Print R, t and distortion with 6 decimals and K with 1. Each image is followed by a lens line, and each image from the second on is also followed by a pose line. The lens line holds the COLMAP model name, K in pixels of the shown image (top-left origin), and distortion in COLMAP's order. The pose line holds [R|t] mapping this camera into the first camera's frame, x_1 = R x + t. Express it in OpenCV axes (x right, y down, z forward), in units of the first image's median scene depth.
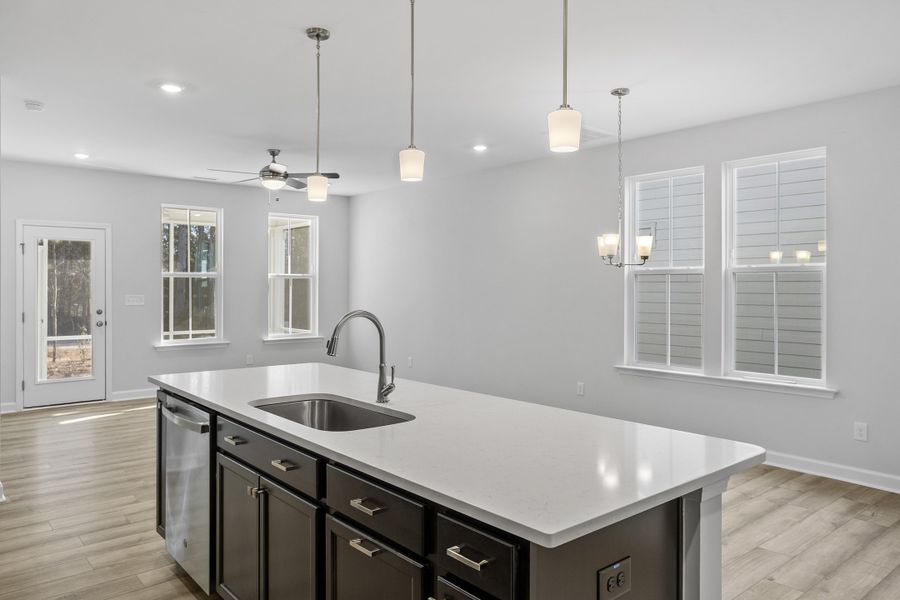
lens RADIAL K [[627.2, 0, 451.9], [0, 627.2, 288.7], [0, 0, 1]] dist [-0.003636, 0.004826]
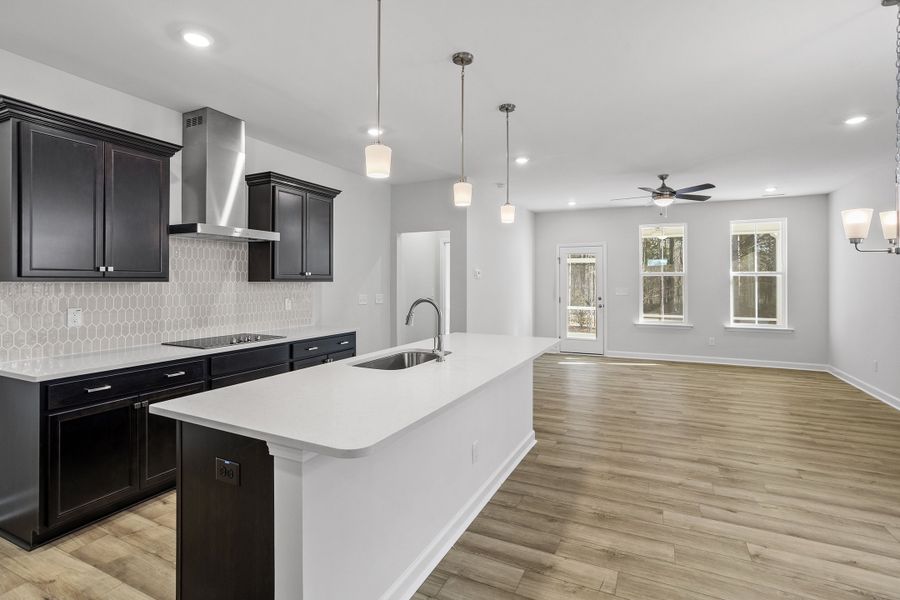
lens RADIAL K [[437.1, 0, 449.7], [0, 437.1, 282.2], [0, 0, 1]] dist [-0.043906, 0.025896]
pose [[0.399388, -0.000223, -0.916782, 0.361119], [-0.003247, 0.999993, -0.001658, -0.001142], [0.916776, 0.003639, 0.399385, 0.266643]]
